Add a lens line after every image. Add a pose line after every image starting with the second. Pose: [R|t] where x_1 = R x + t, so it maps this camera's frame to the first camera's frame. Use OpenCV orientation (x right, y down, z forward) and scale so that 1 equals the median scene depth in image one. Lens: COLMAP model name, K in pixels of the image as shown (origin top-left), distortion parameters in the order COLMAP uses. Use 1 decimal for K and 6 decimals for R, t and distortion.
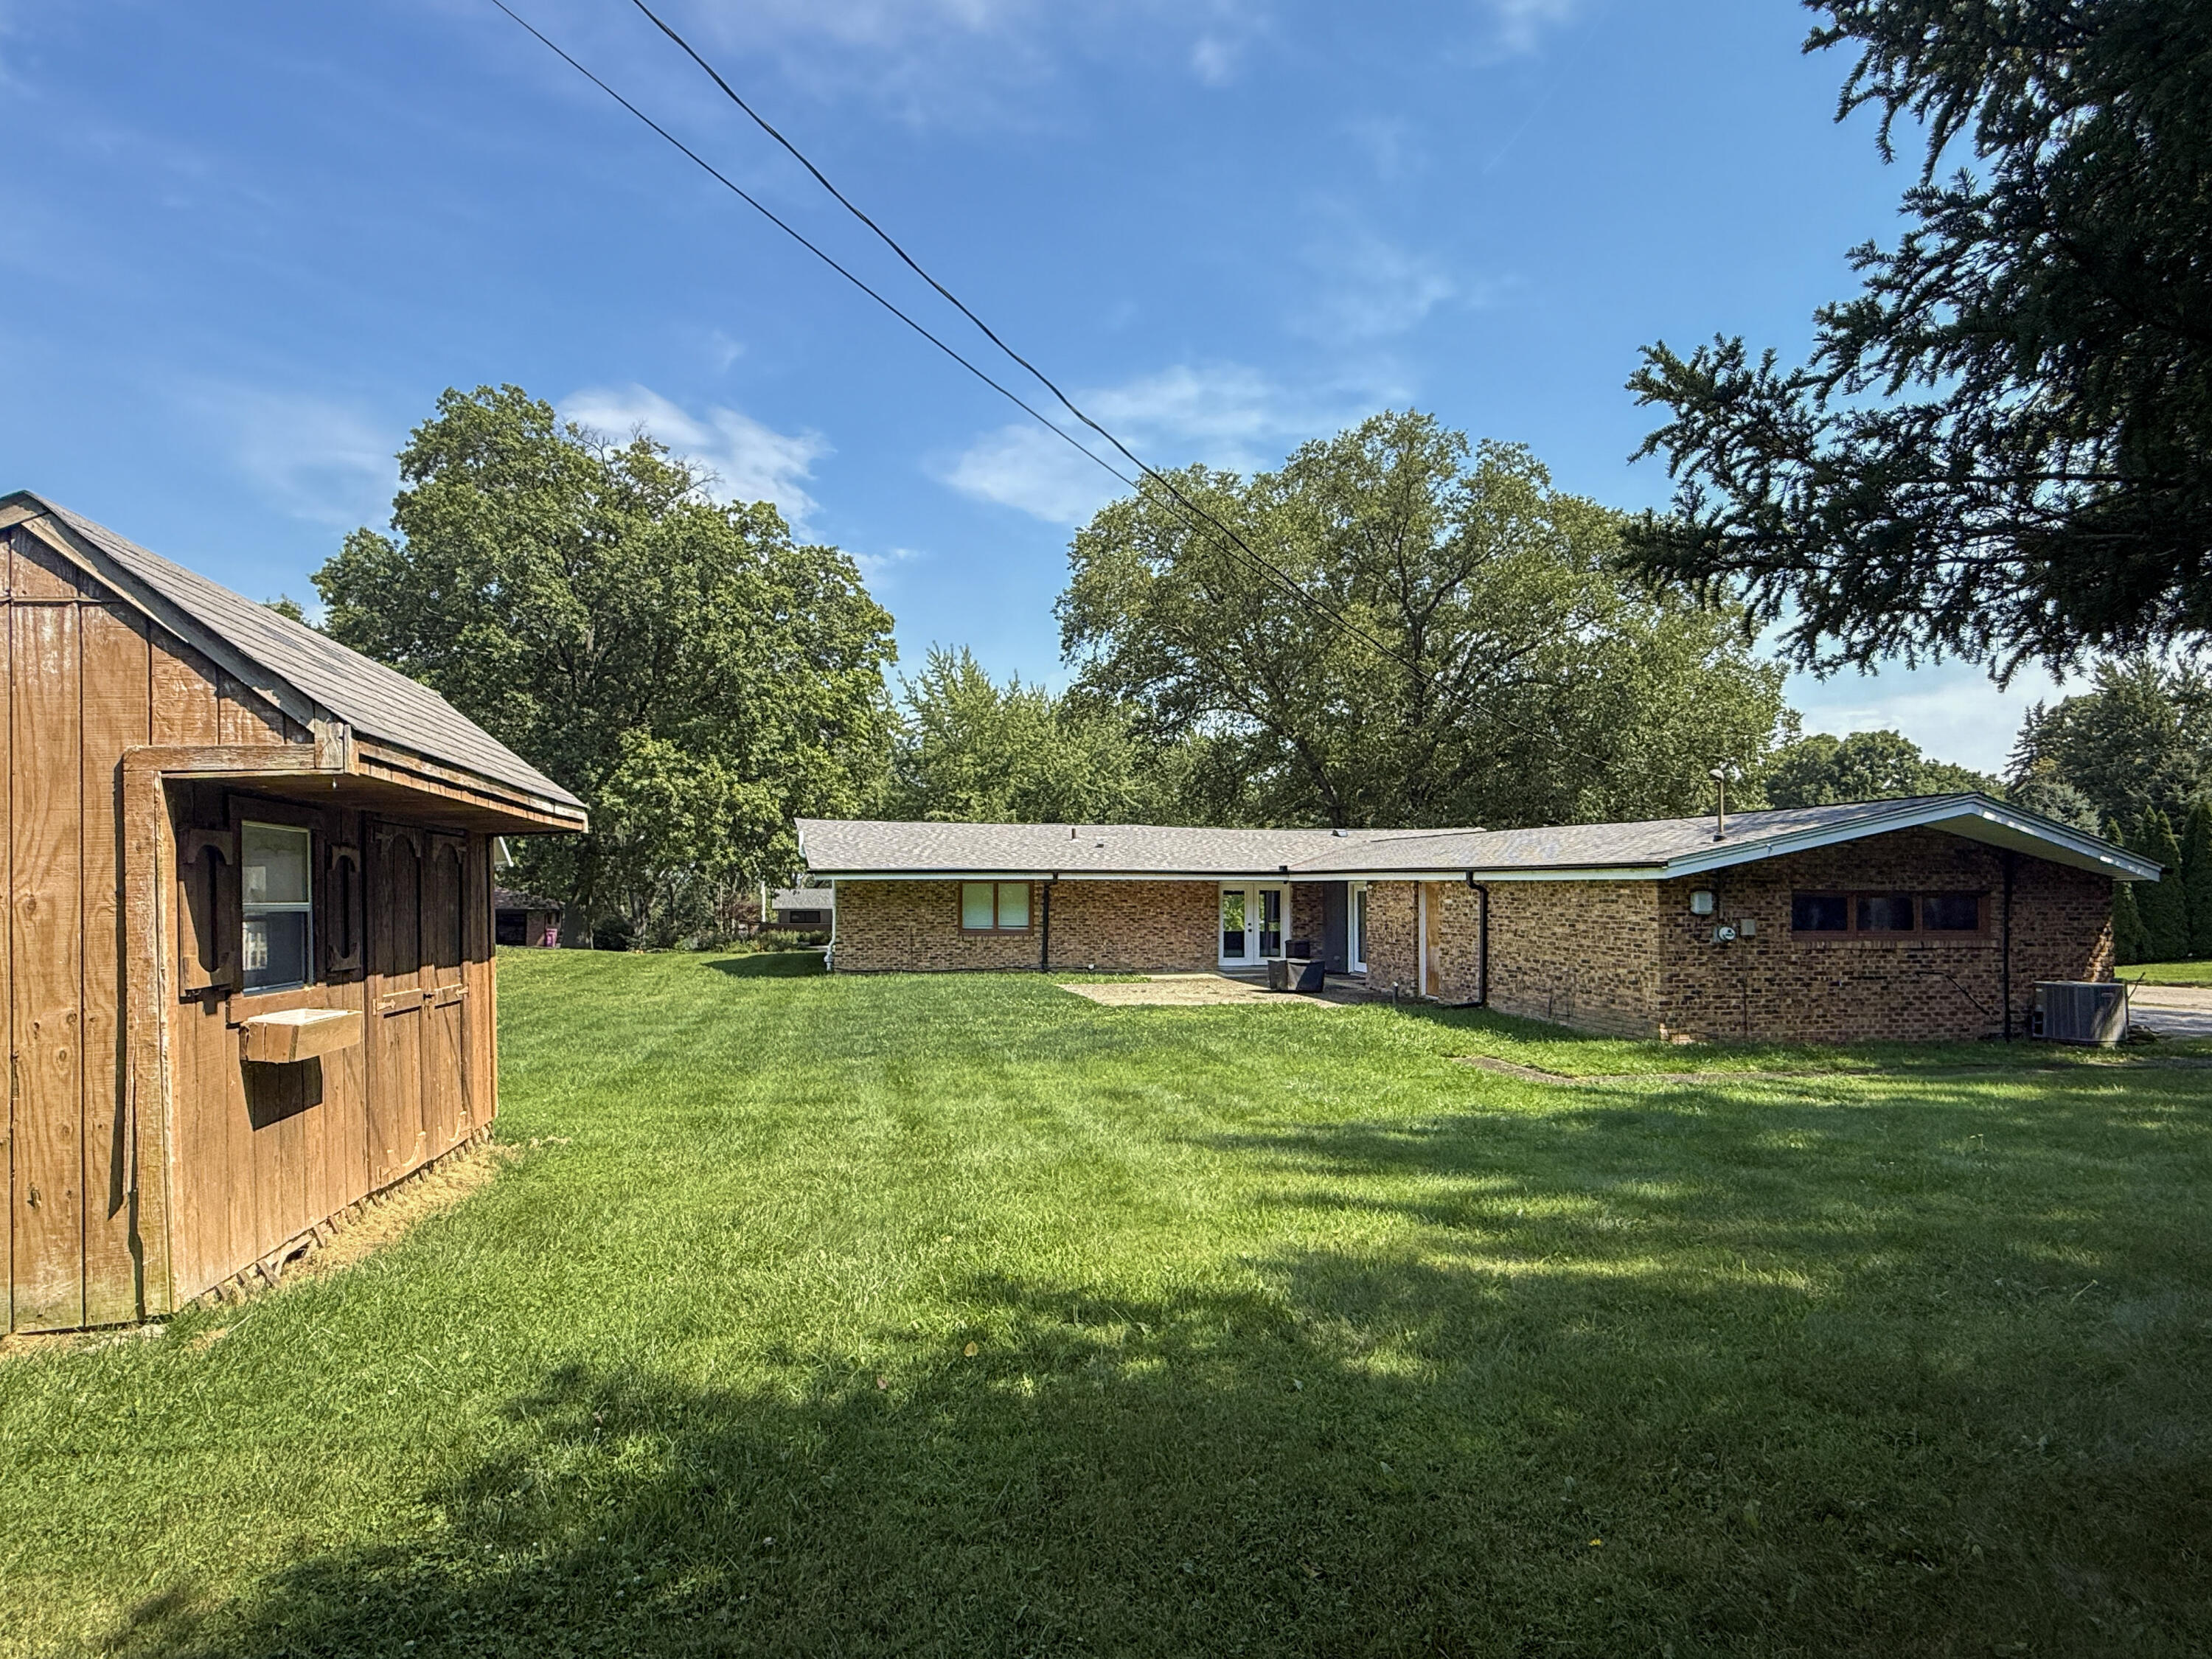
lens RADIAL K [[1194.3, 0, 1108.9], [0, 1194.3, 848.8], [0, 0, 1]] dist [0.005273, 0.000478]
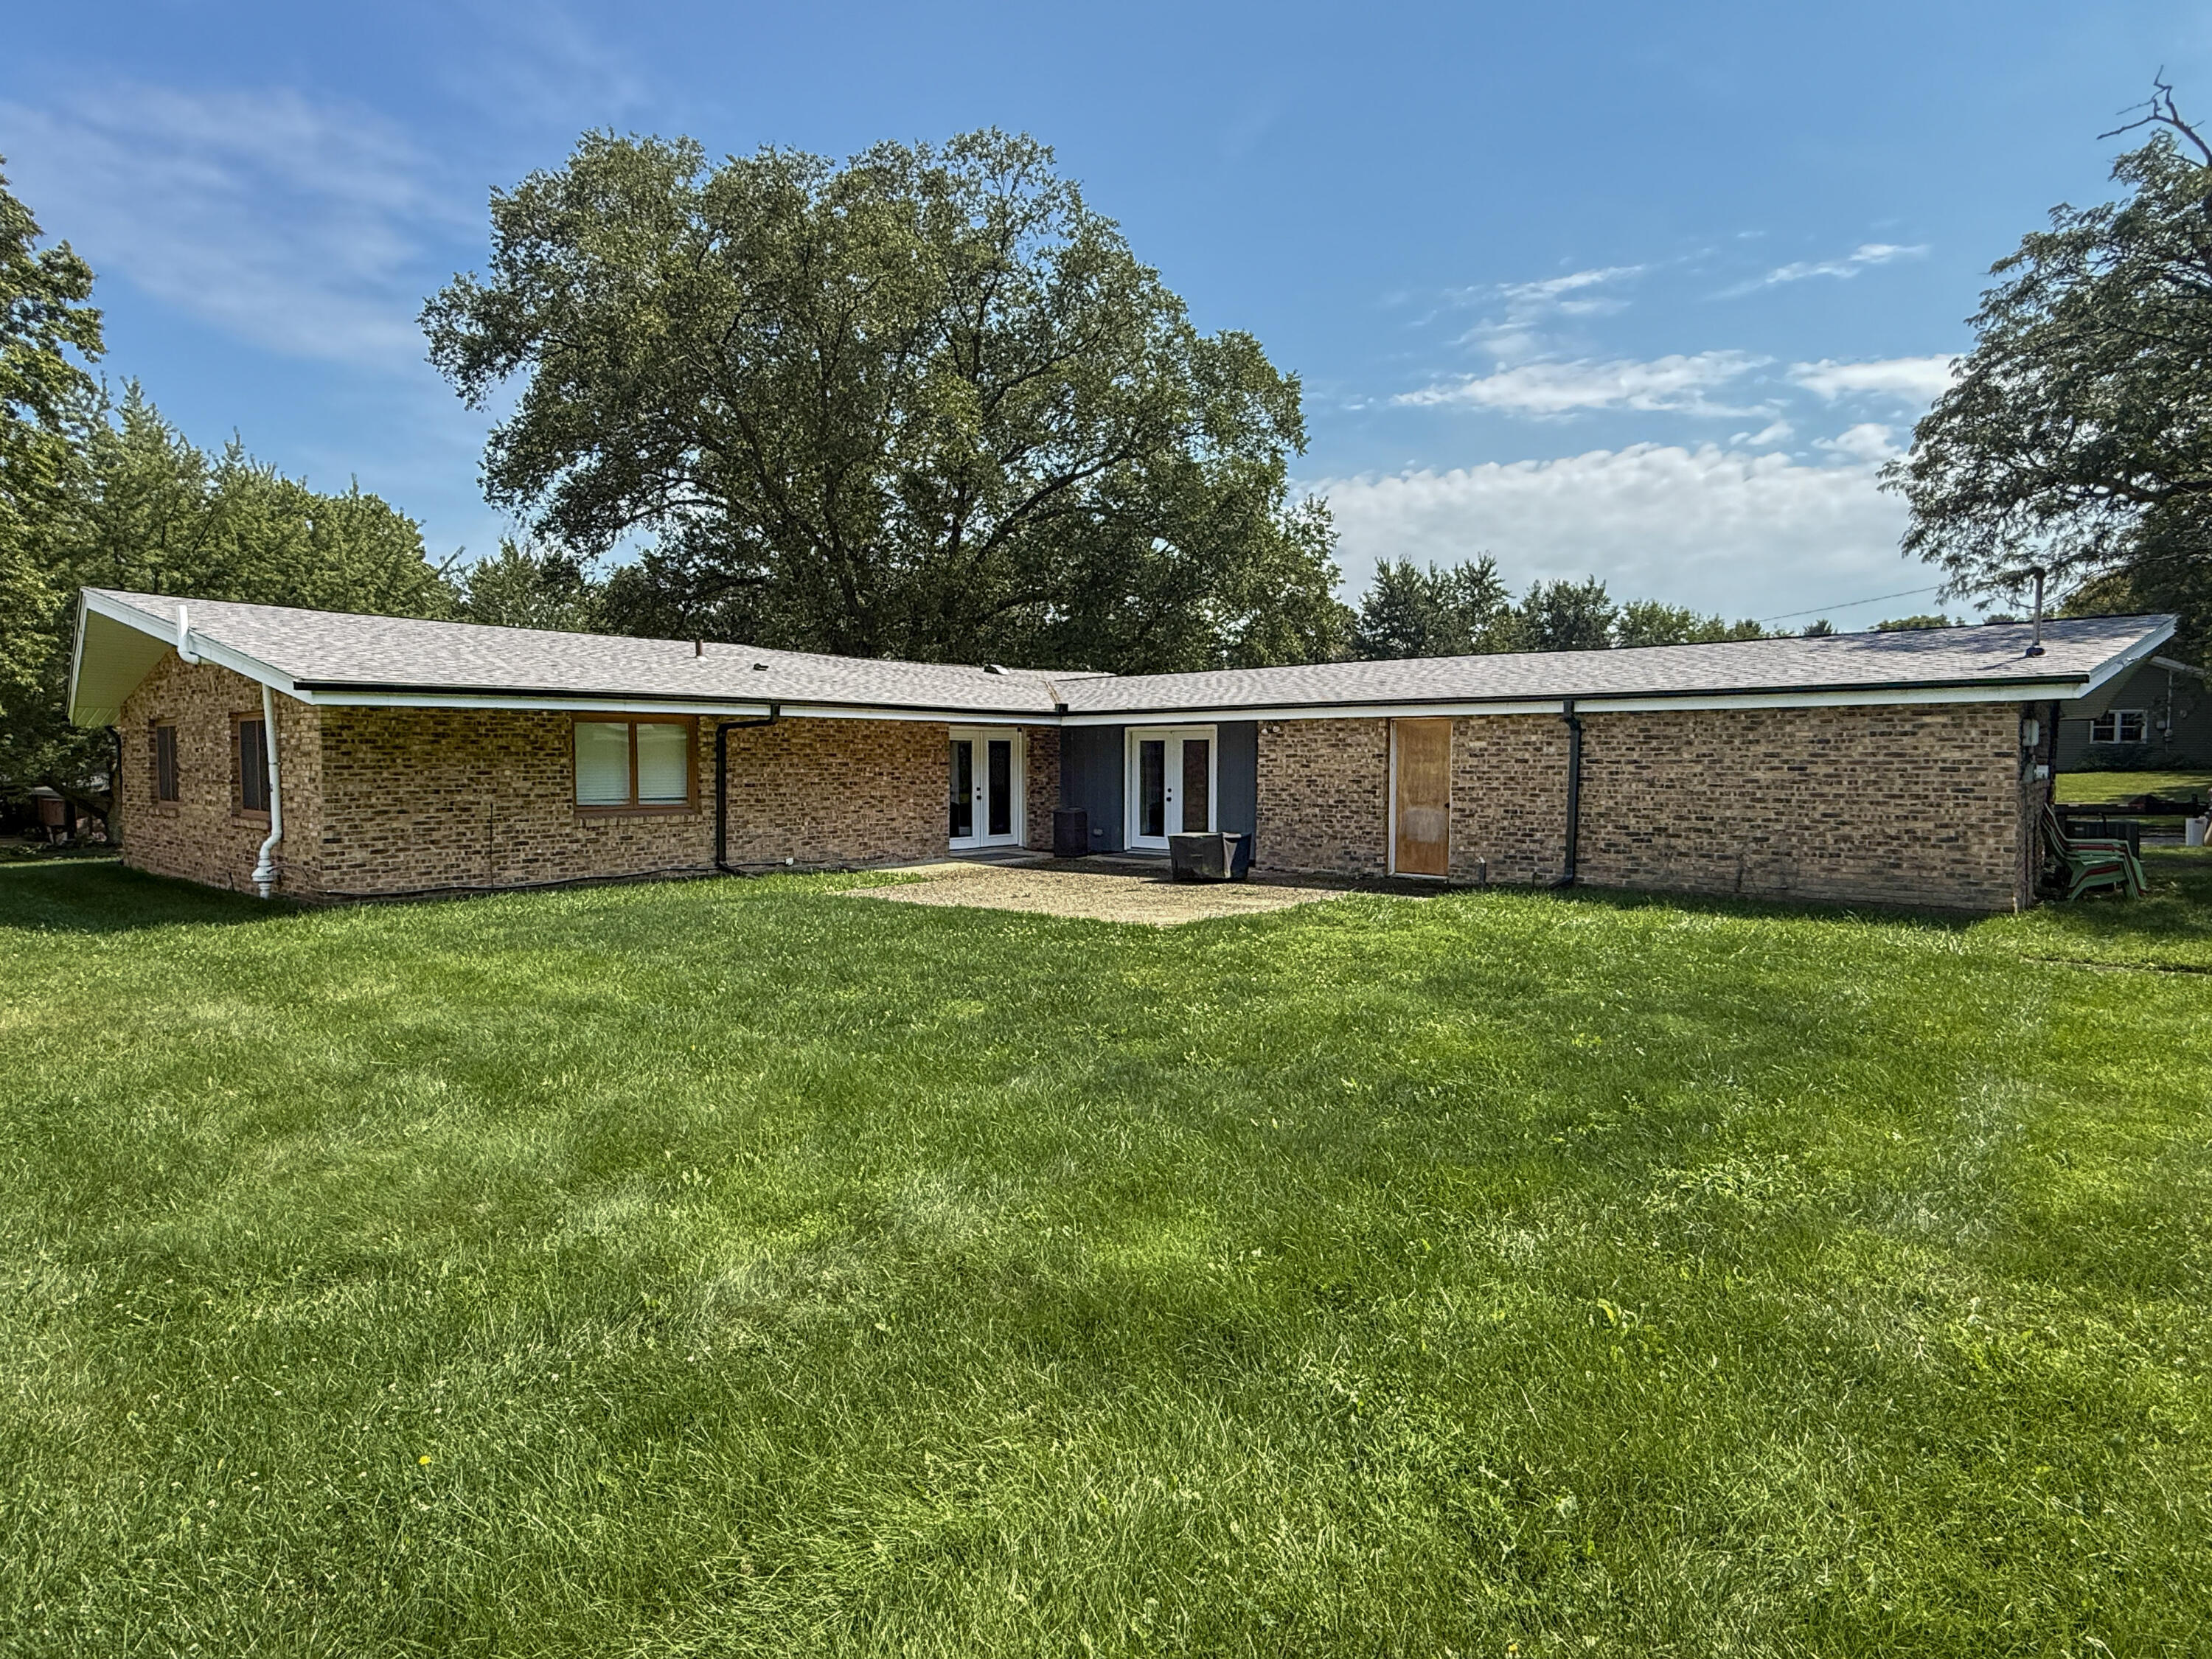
lens RADIAL K [[1194.3, 0, 1103.2], [0, 1194.3, 824.1], [0, 0, 1]] dist [0.005273, 0.000478]
pose [[0.800523, -0.036400, 0.598196, -0.263285], [-0.013730, 0.996778, 0.079028, 0.029743], [-0.599145, -0.071477, 0.797444, 0.429236]]
